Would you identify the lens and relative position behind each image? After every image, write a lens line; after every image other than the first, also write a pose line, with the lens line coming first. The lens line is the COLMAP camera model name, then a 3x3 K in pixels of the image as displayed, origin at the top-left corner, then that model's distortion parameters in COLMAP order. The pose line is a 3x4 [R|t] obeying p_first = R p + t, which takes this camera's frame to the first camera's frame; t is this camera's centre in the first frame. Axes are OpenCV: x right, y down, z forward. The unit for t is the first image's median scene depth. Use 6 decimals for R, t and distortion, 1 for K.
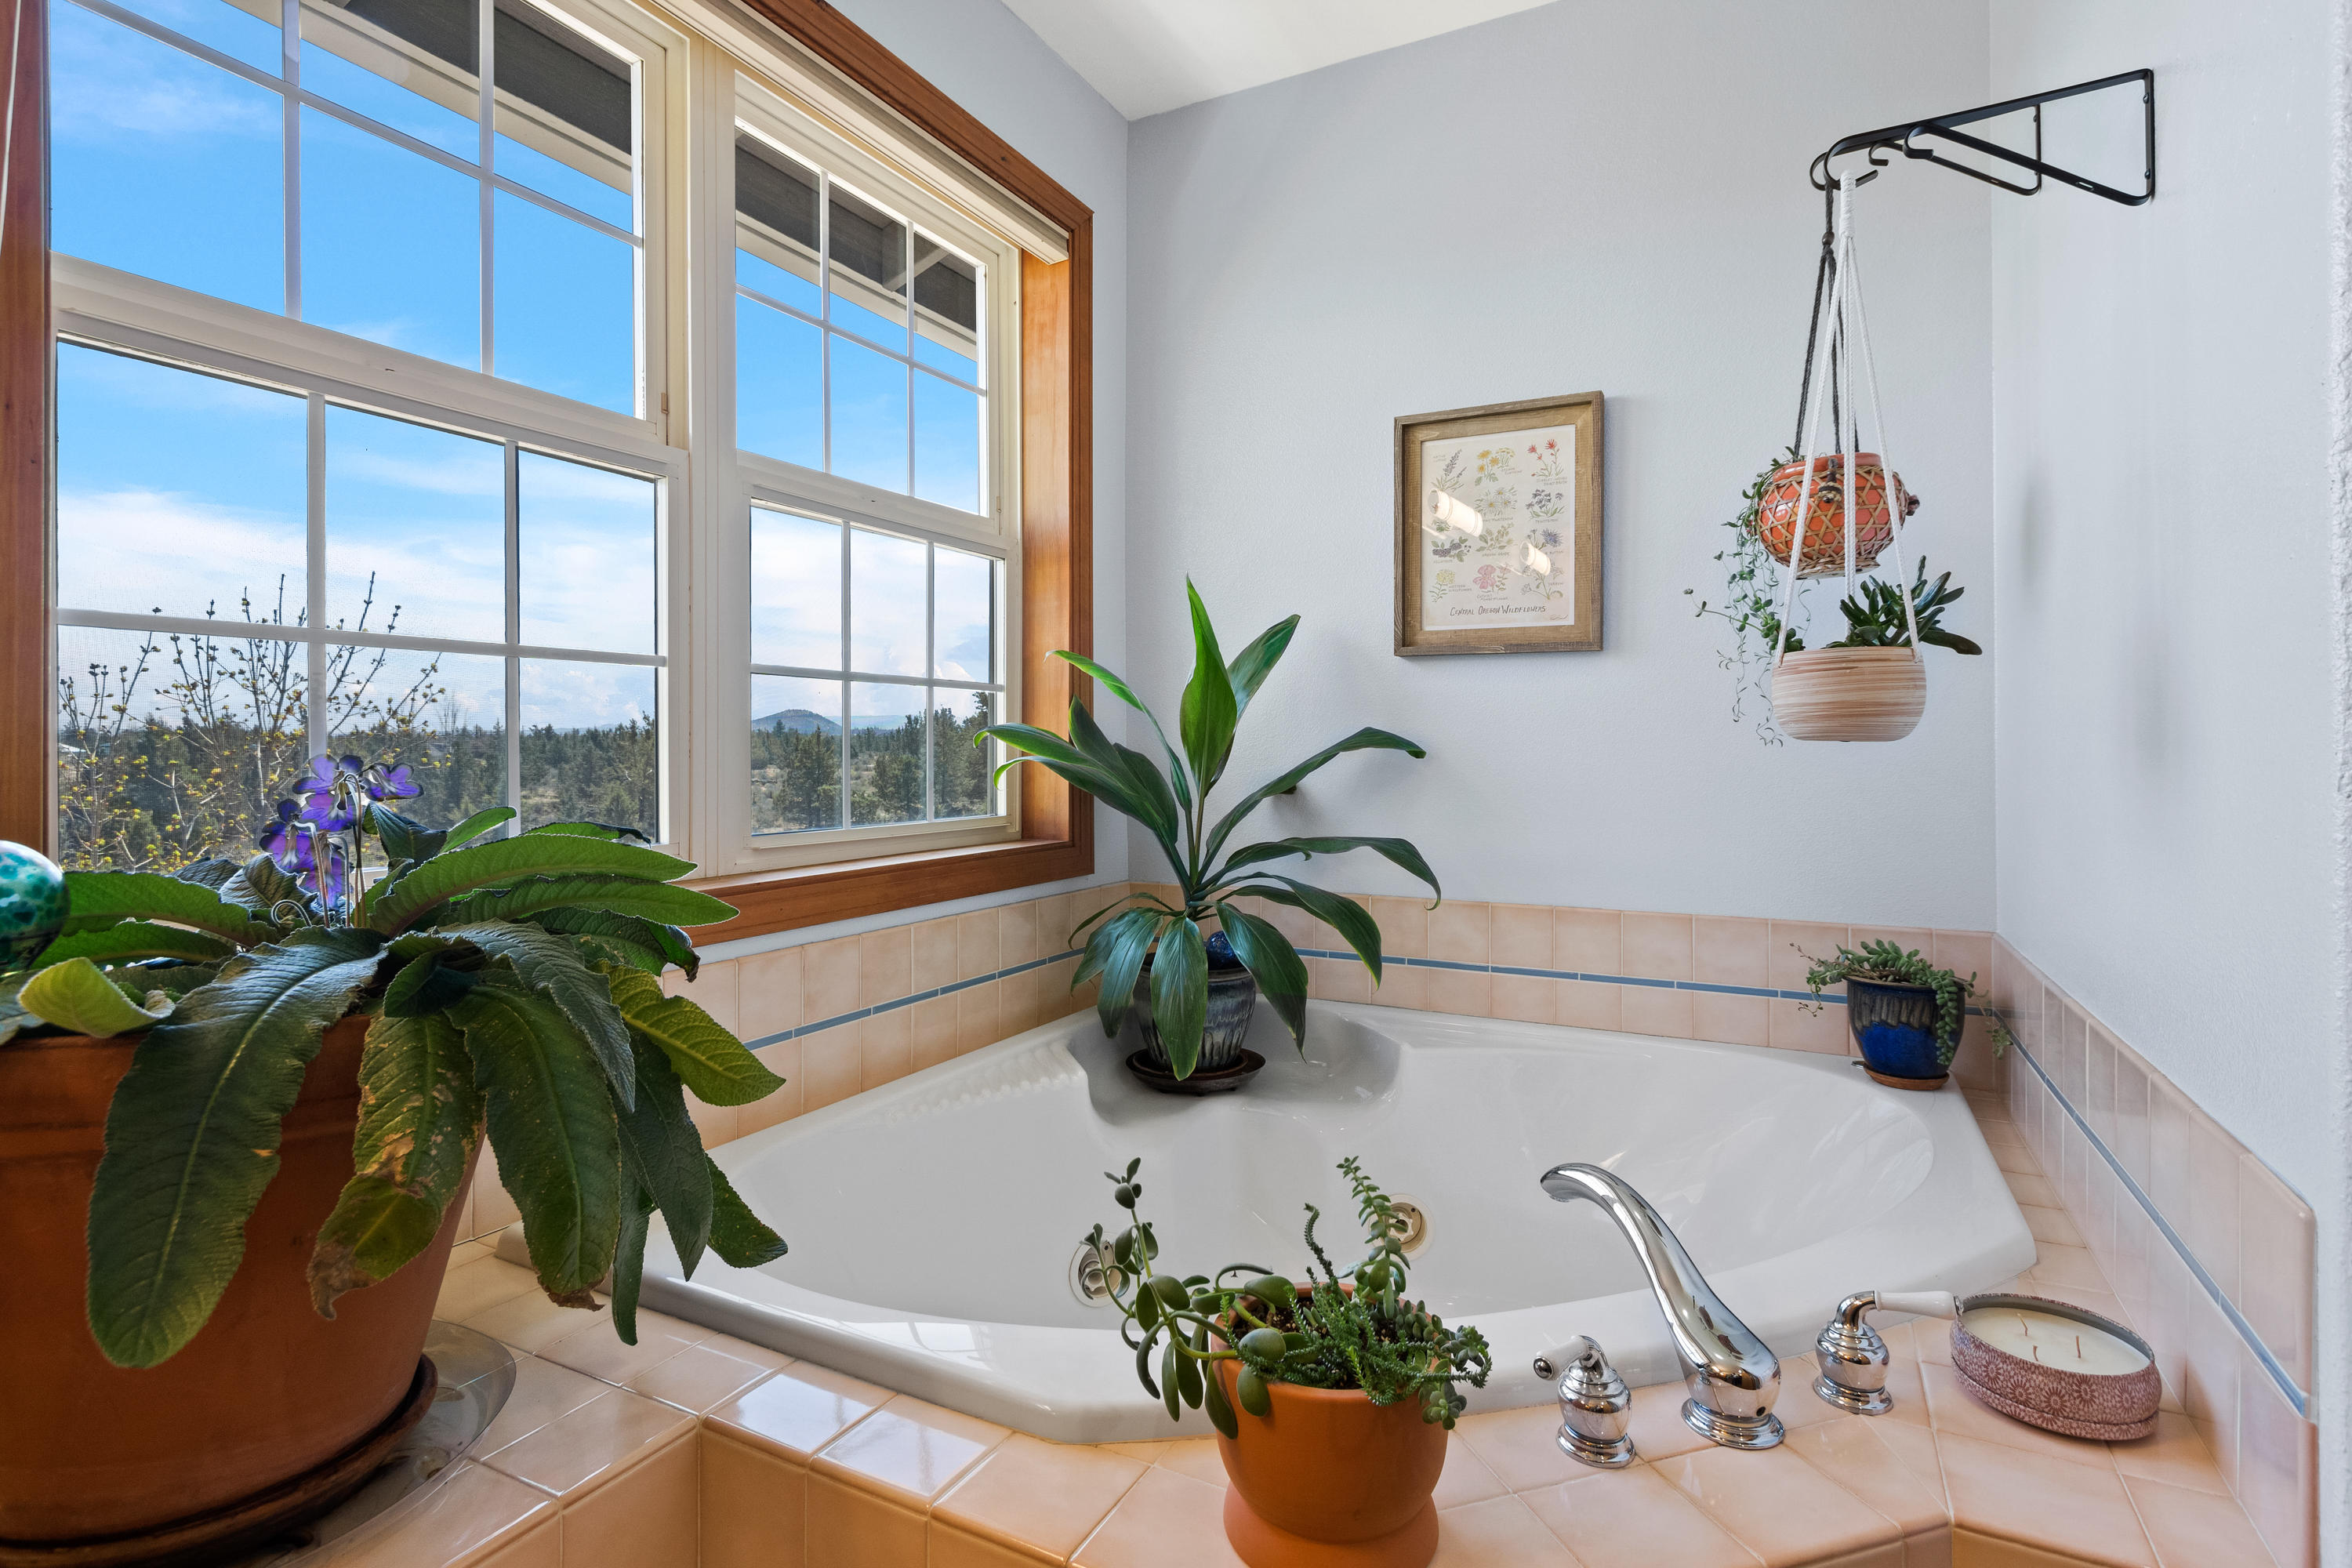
lens RADIAL K [[1200.8, 0, 1161.9], [0, 1200.8, 768.0], [0, 0, 1]] dist [0.000351, 0.001090]
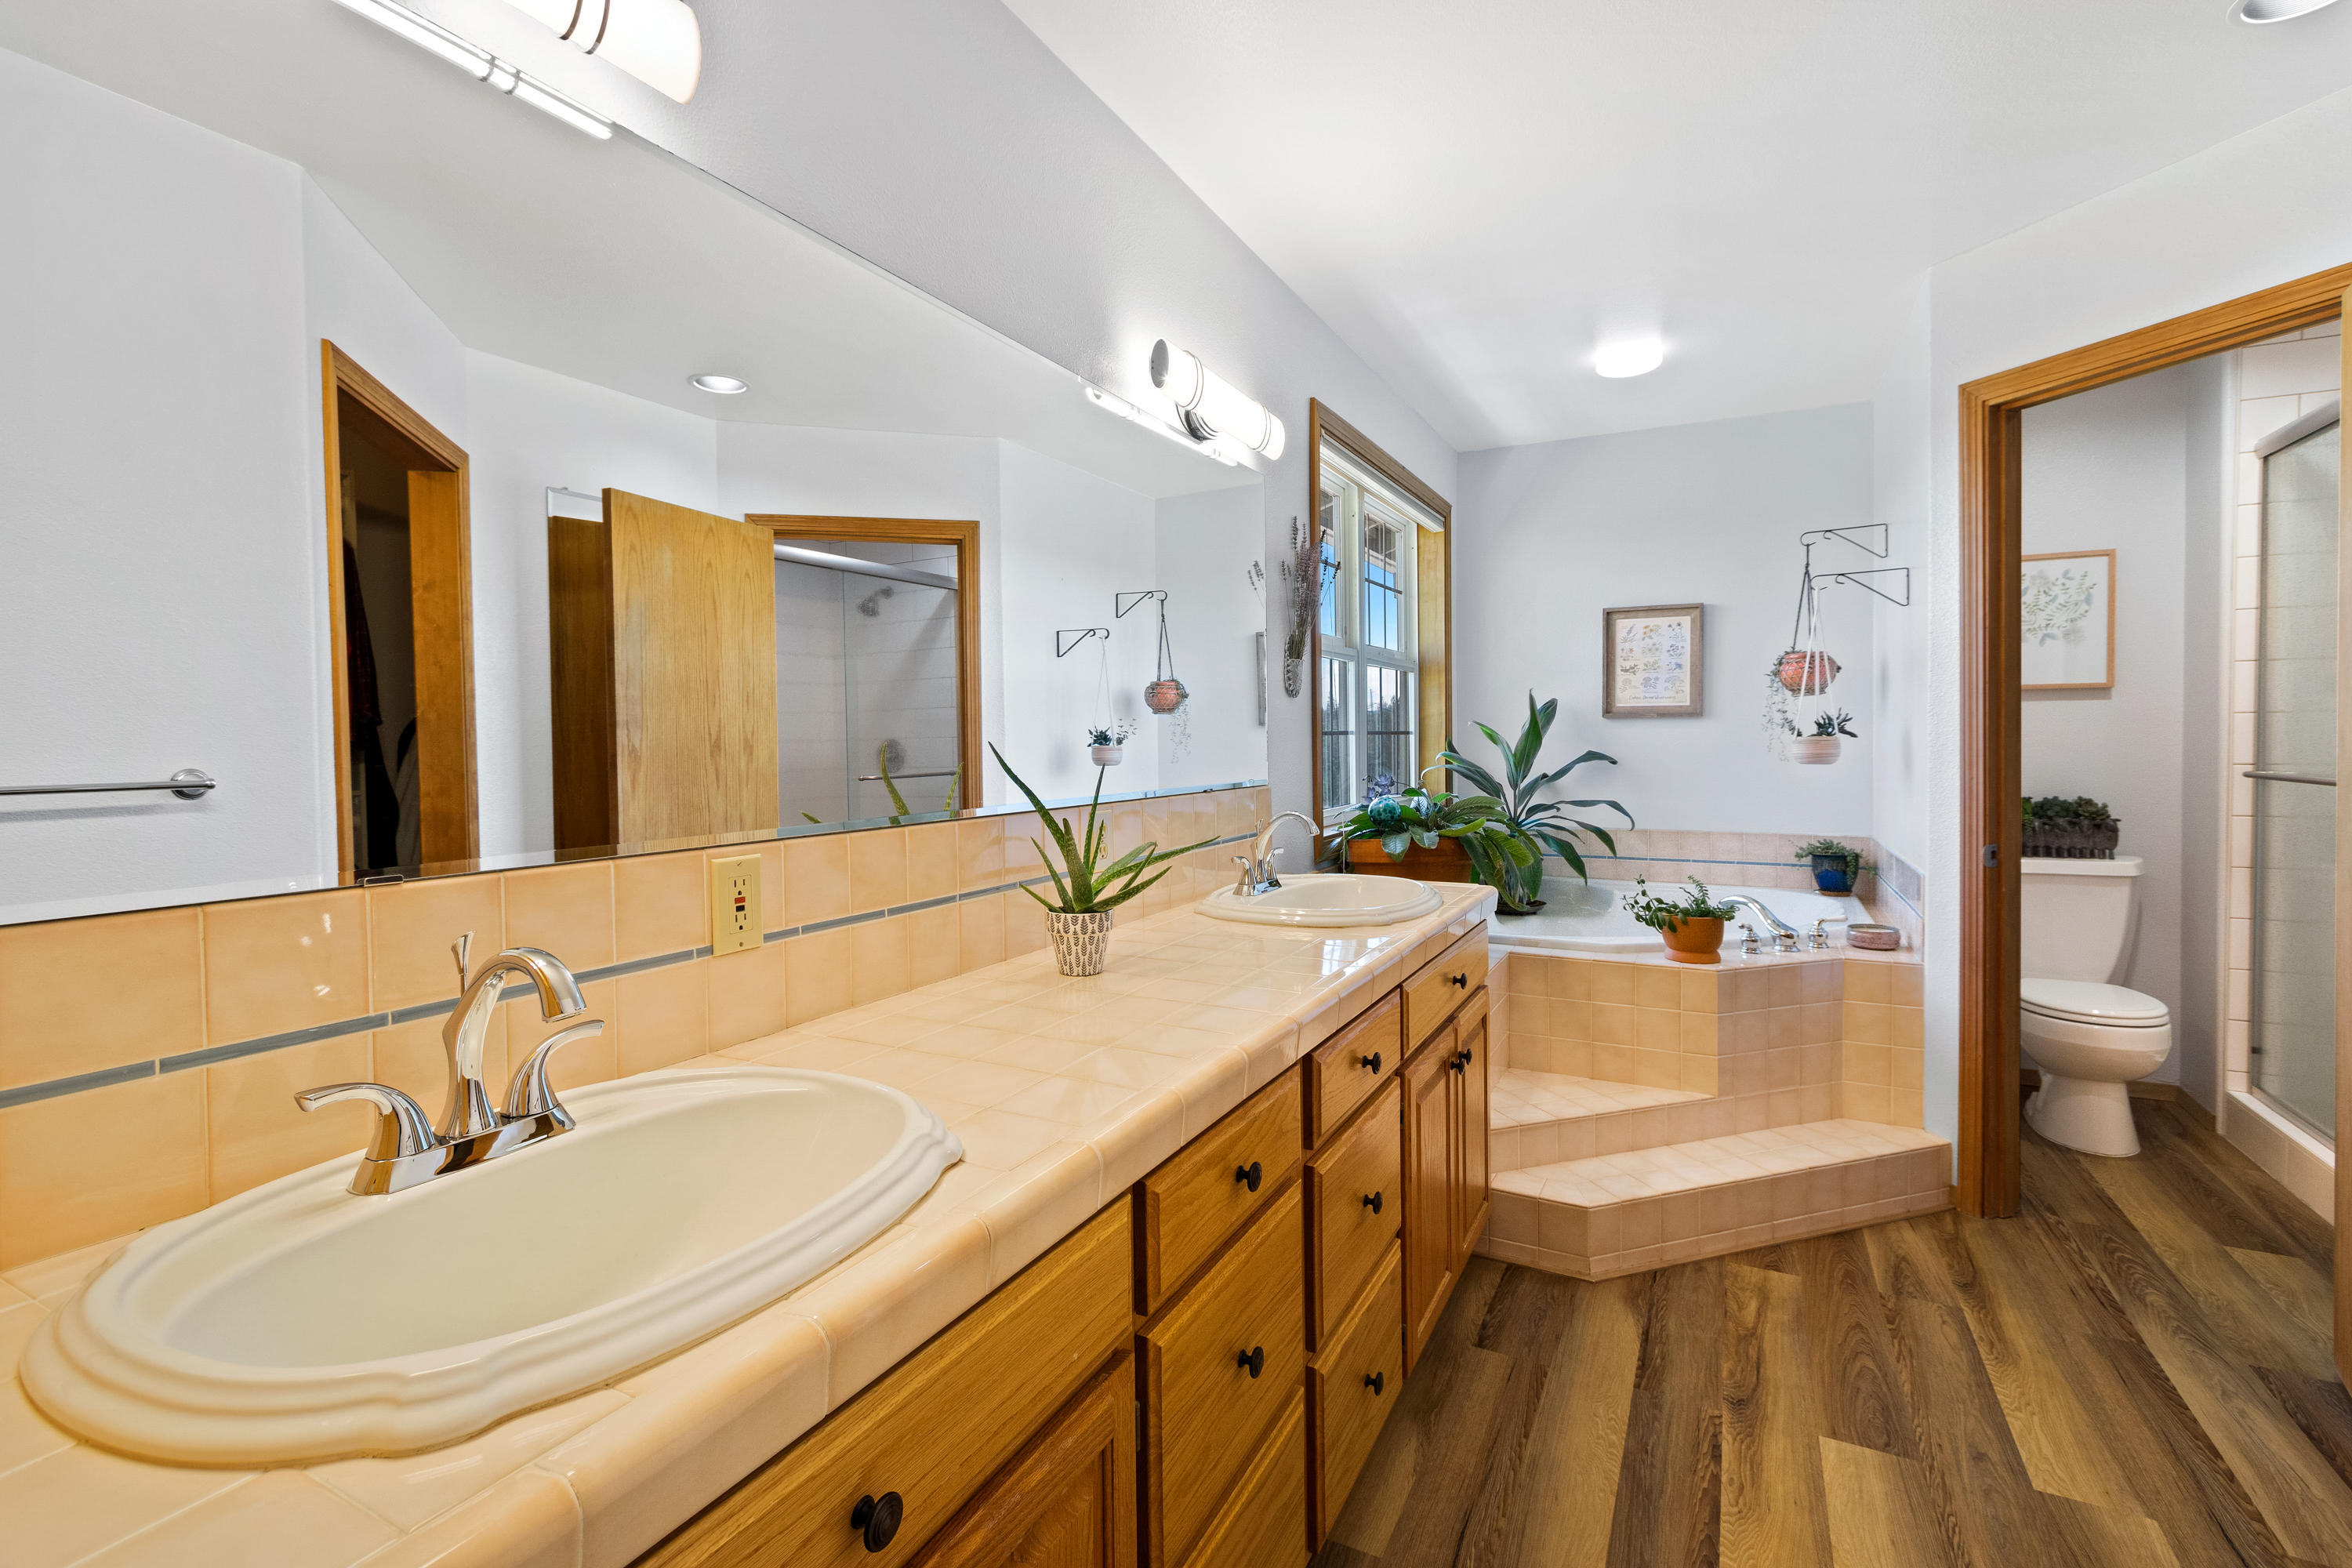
lens RADIAL K [[1056.0, 0, 1188.0], [0, 1056.0, 783.6], [0, 0, 1]] dist [-0.000826, -0.000560]
pose [[0.999952, -0.009785, -0.001028, -0.604793], [0.009807, 0.999651, 0.024533, -0.030681], [0.000787, -0.024542, 0.999698, -0.996985]]
